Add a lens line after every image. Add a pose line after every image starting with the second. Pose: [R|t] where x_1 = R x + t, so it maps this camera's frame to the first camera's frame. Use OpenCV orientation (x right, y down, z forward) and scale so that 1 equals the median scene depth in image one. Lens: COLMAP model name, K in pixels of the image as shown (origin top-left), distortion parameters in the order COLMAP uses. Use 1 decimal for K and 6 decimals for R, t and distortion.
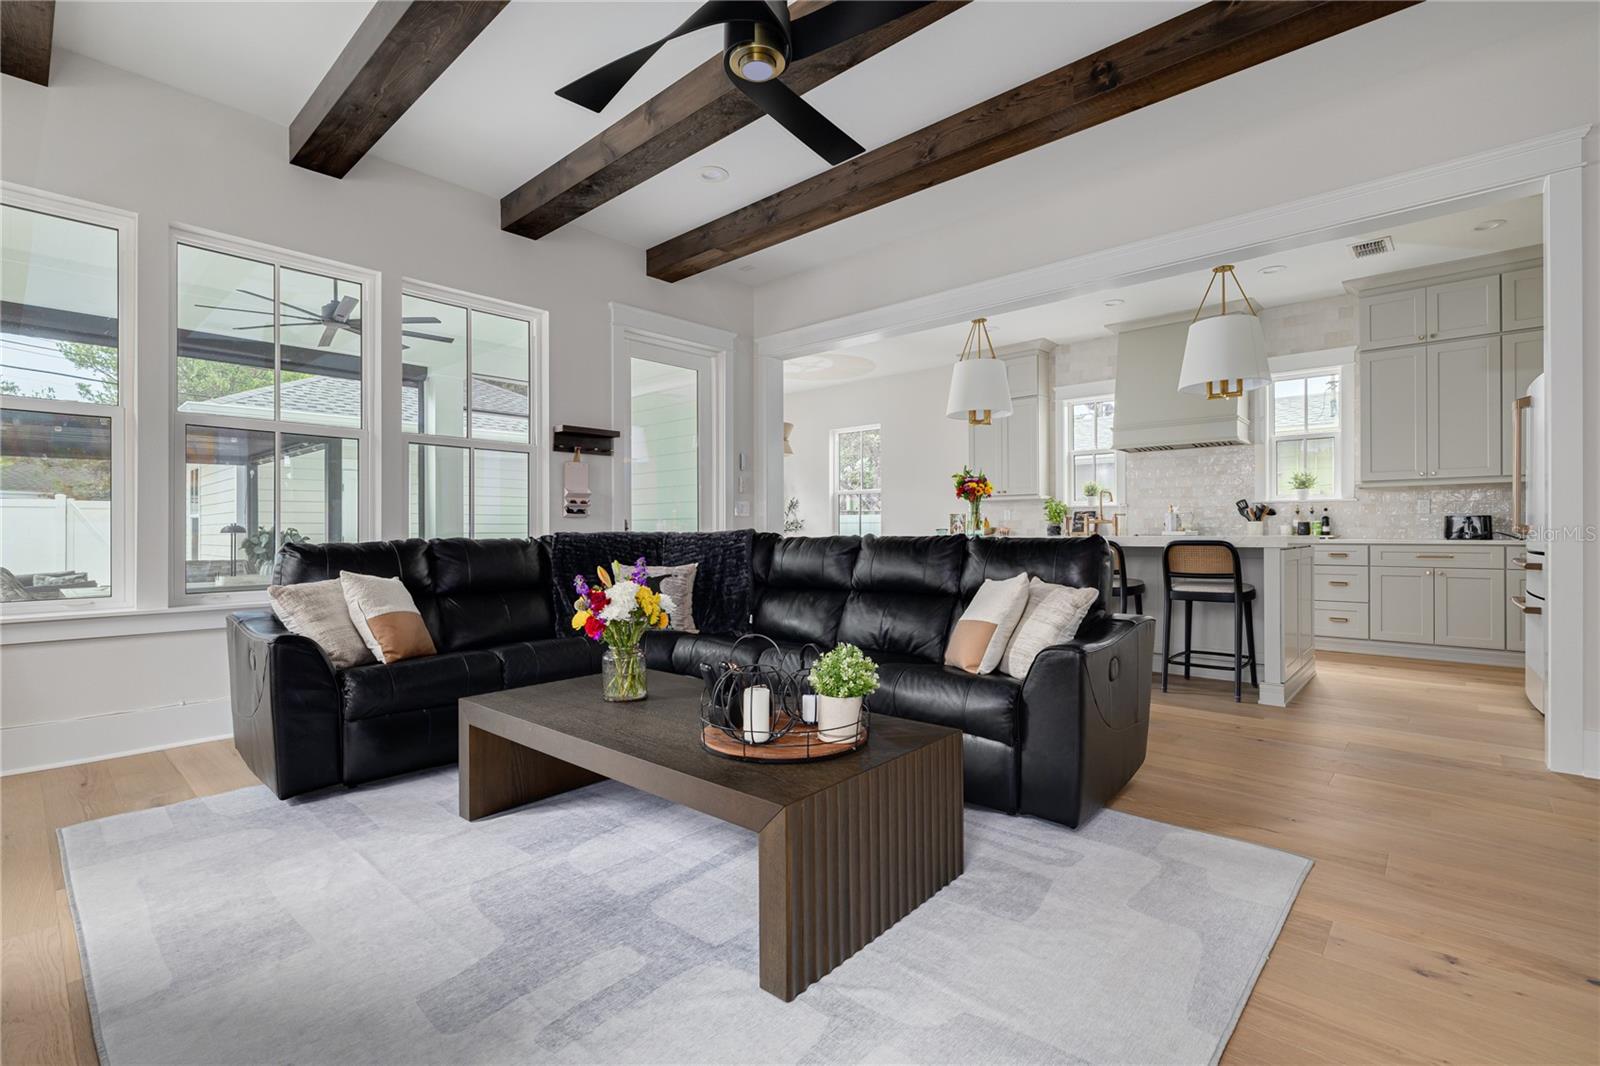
lens RADIAL K [[724.1, 0, 794.8], [0, 724.1, 529.5], [0, 0, 1]] dist [-0.003682, 0.000132]
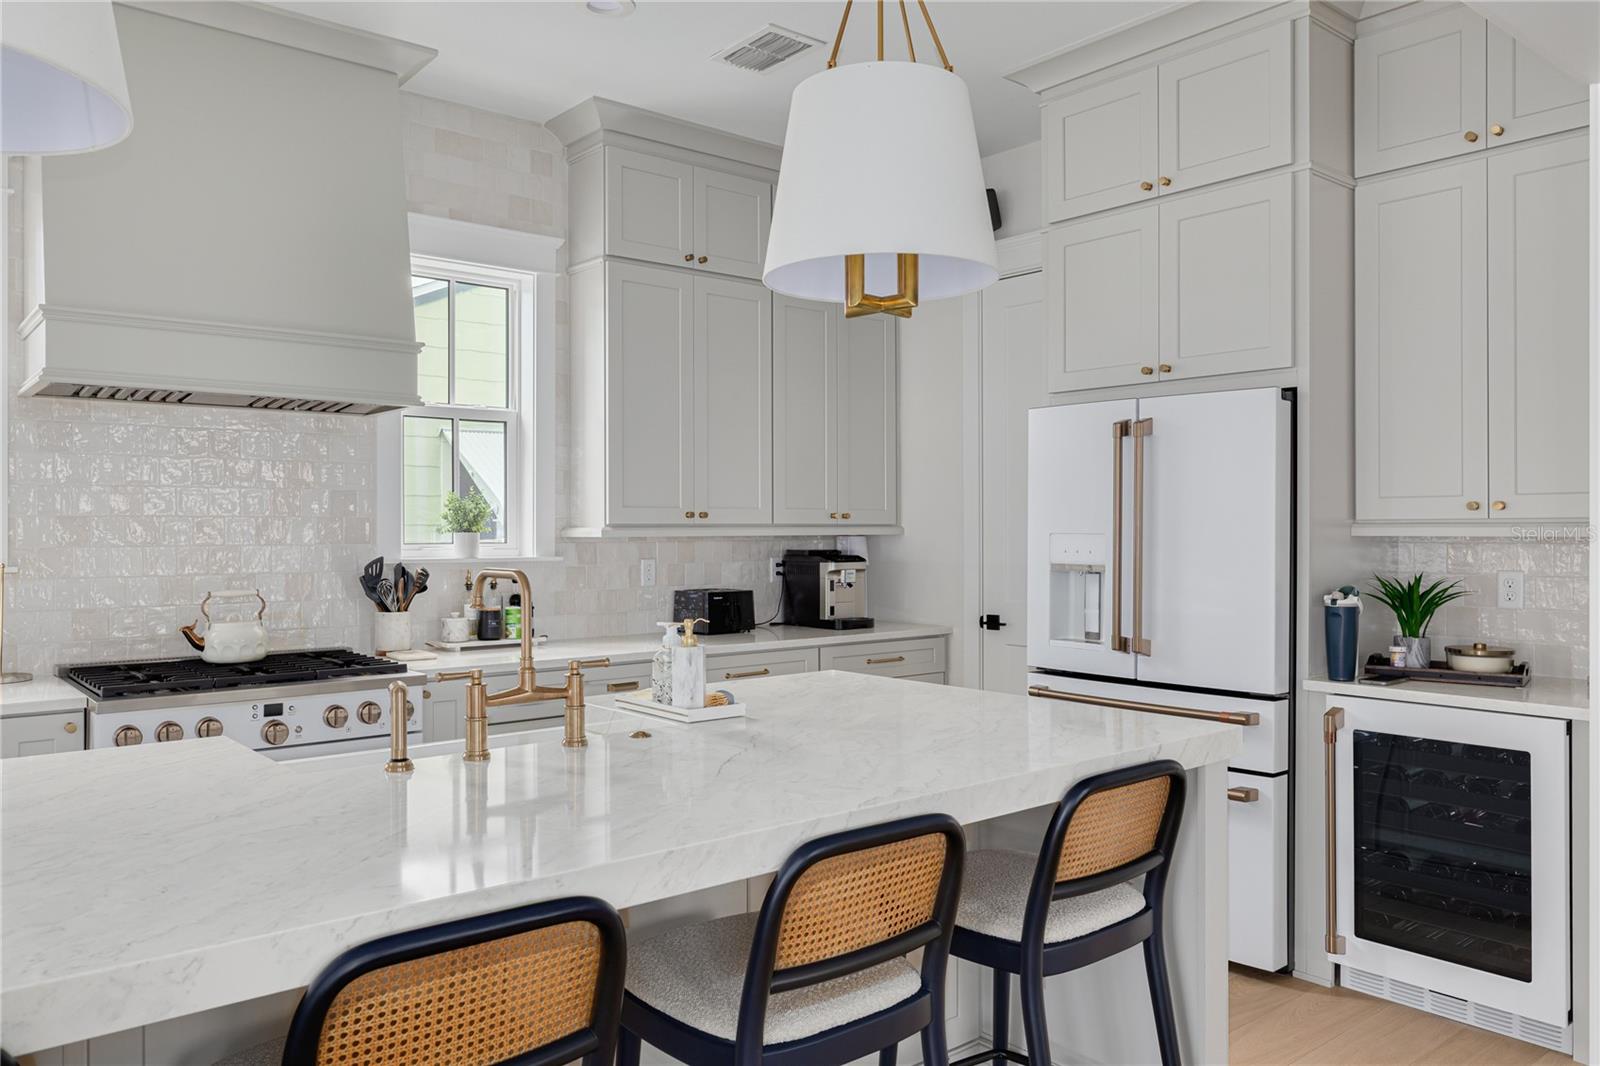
lens RADIAL K [[1159.7, 0, 796.9], [0, 1159.7, 530.4], [0, 0, 1]] dist [-0.001878, -0.000449]
pose [[0.132446, 0.003228, 0.991185, 0.032601], [-0.000493, 0.999995, -0.003191, -0.057525], [-0.991190, -0.000066, 0.132447, 0.735676]]
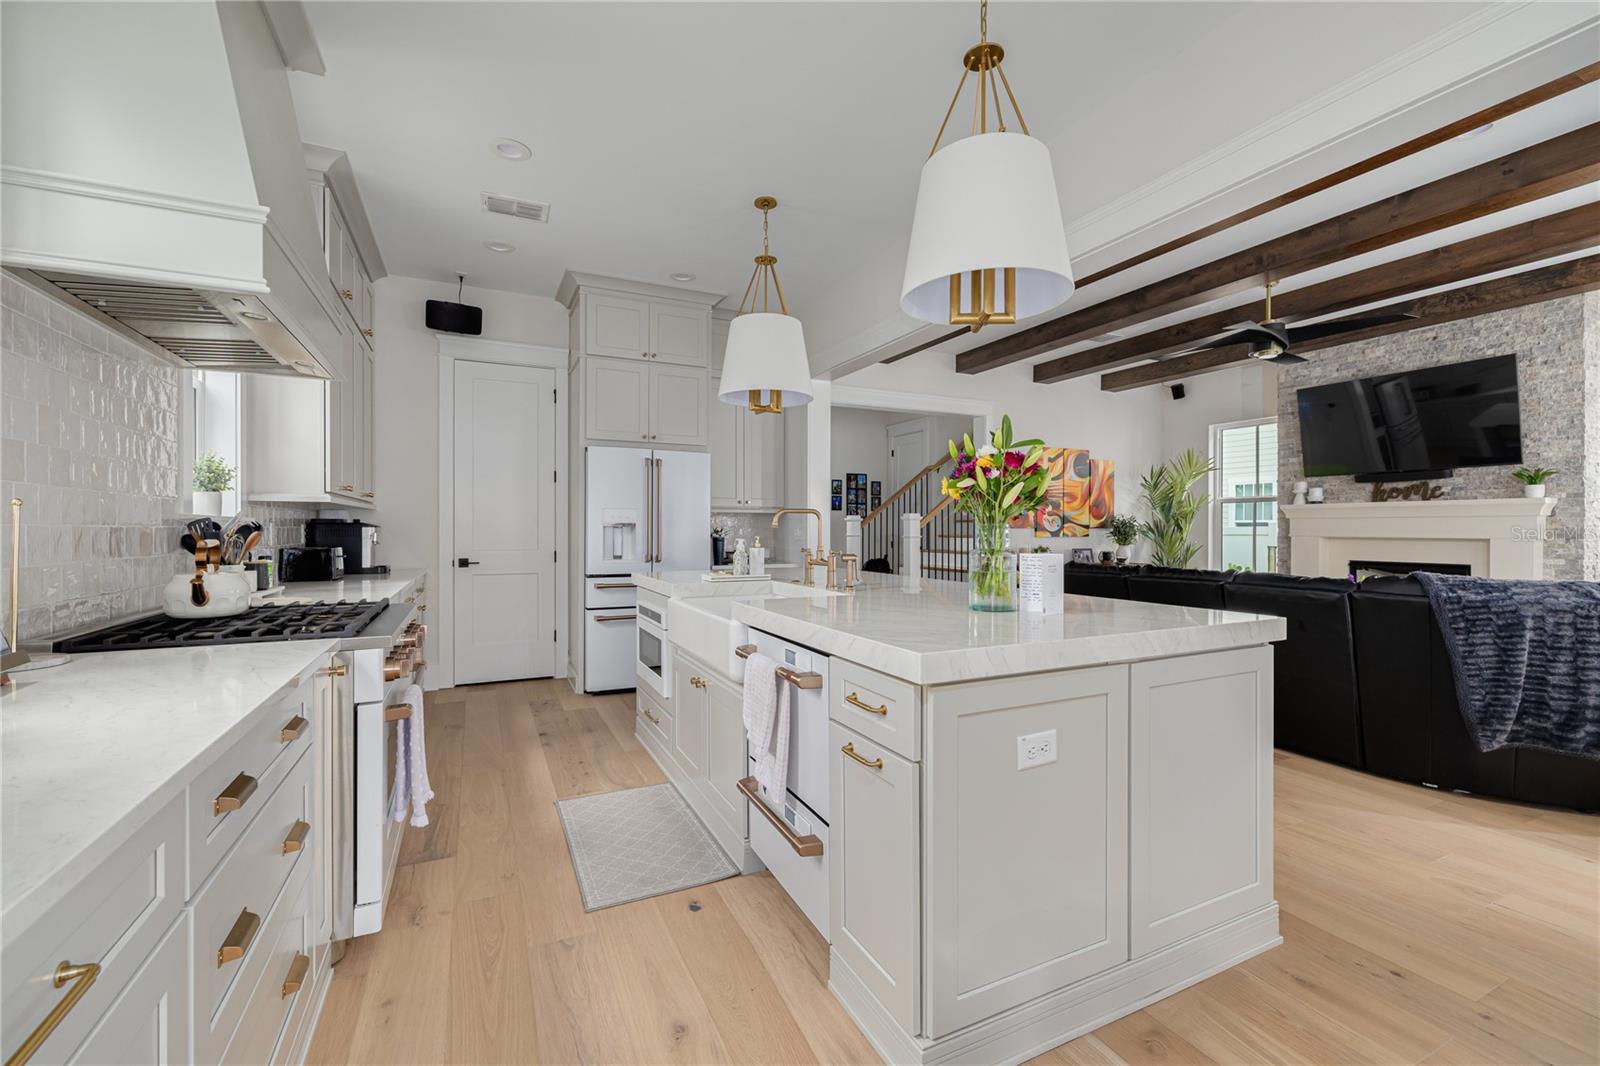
lens RADIAL K [[670.2, 0, 794.8], [0, 670.2, 529.6], [0, 0, 1]] dist [0.000118, 0.000101]
pose [[-0.927891, 0.001542, 0.372847, 0.200293], [0.001245, 0.999999, -0.001037, -0.032528], [-0.372849, -0.000498, -0.927892, 1.312754]]
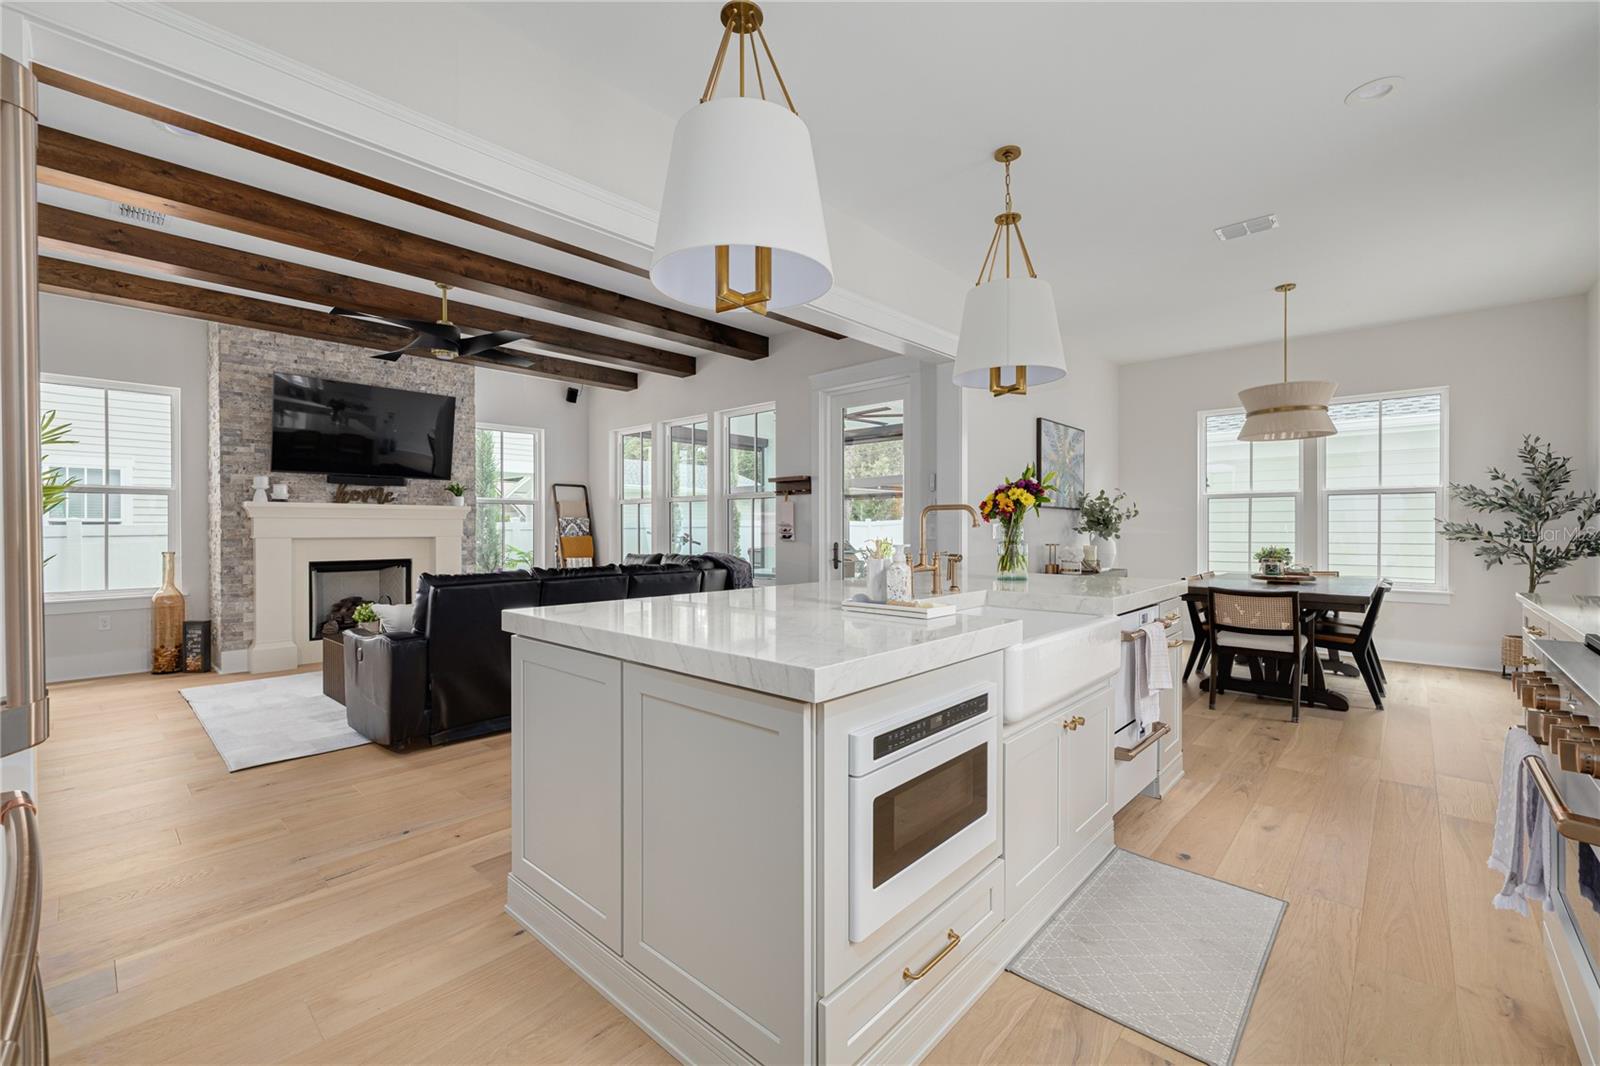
lens RADIAL K [[670.2, 0, 794.2], [0, 670.2, 532.2], [0, 0, 1]] dist [0.000118, 0.000101]
pose [[-0.000173, 0.008492, -0.999964, 0.769031], [0.004449, 0.999954, 0.008491, -0.034799], [0.999990, -0.004448, -0.000210, 0.784046]]
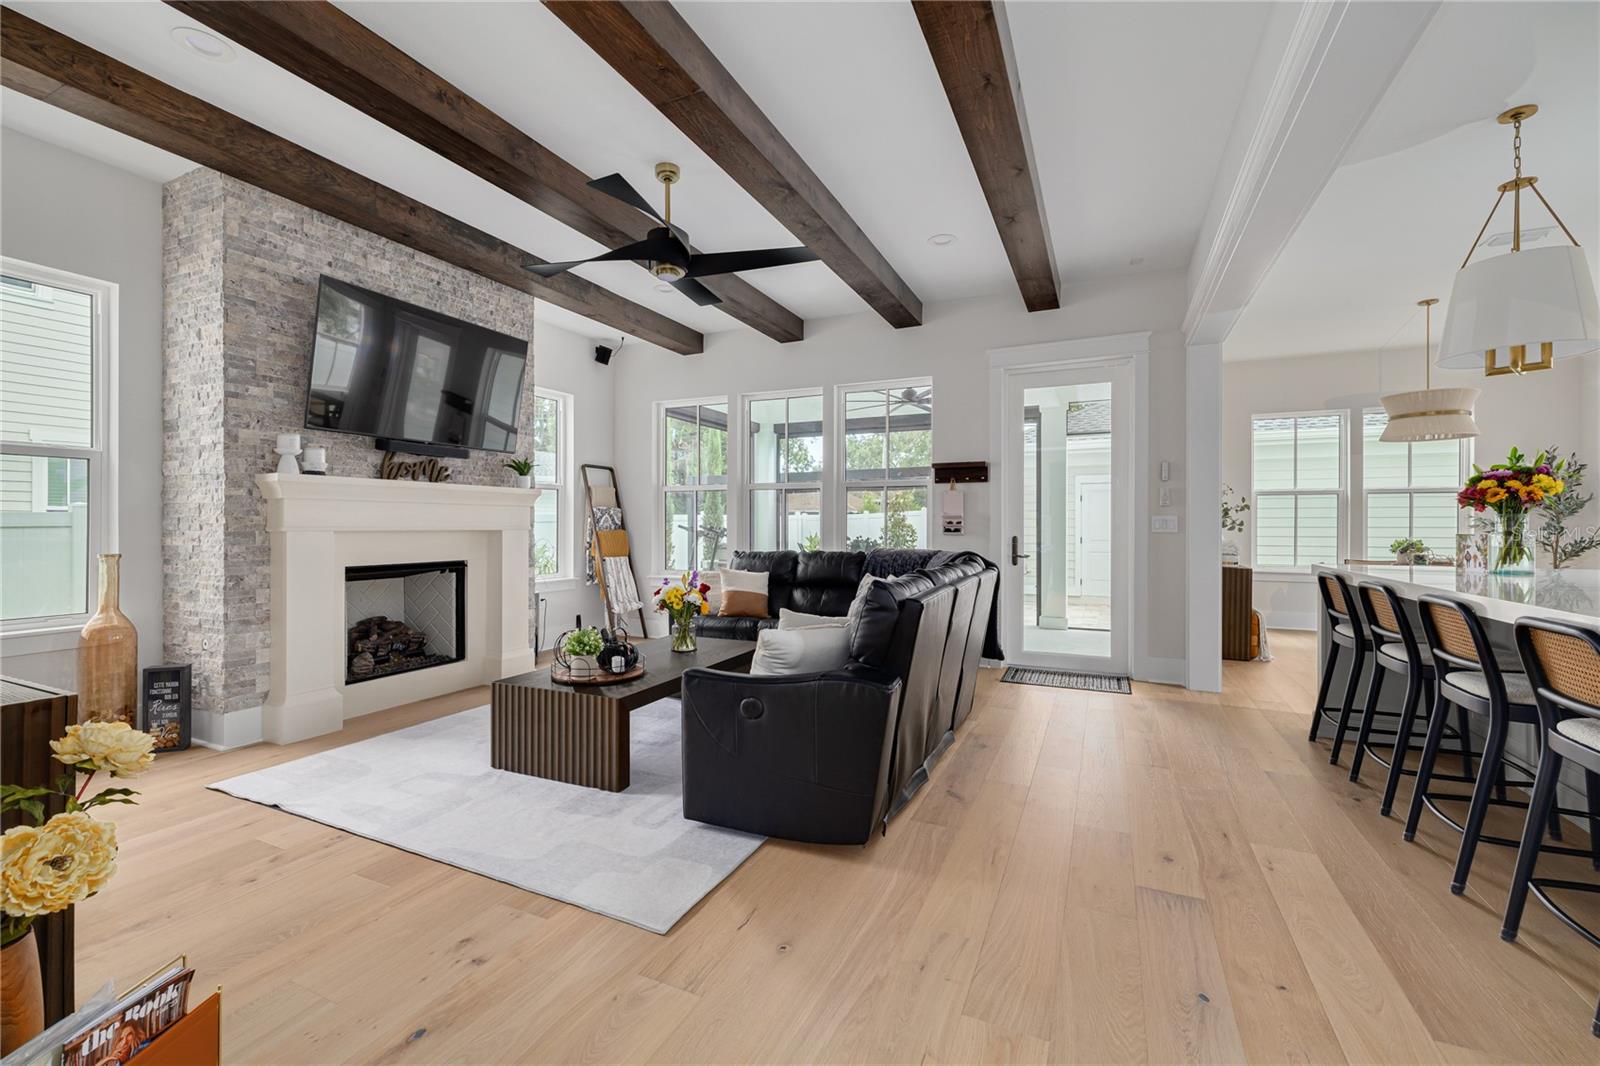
lens RADIAL K [[670.2, 0, 792.7], [0, 670.2, 526.0], [0, 0, 1]] dist [0.000118, 0.000101]
pose [[0.301956, 0.005281, -0.953307, 0.548817], [0.000233, 0.999984, 0.005613, -0.029923], [0.953322, -0.001918, 0.301950, 0.303725]]
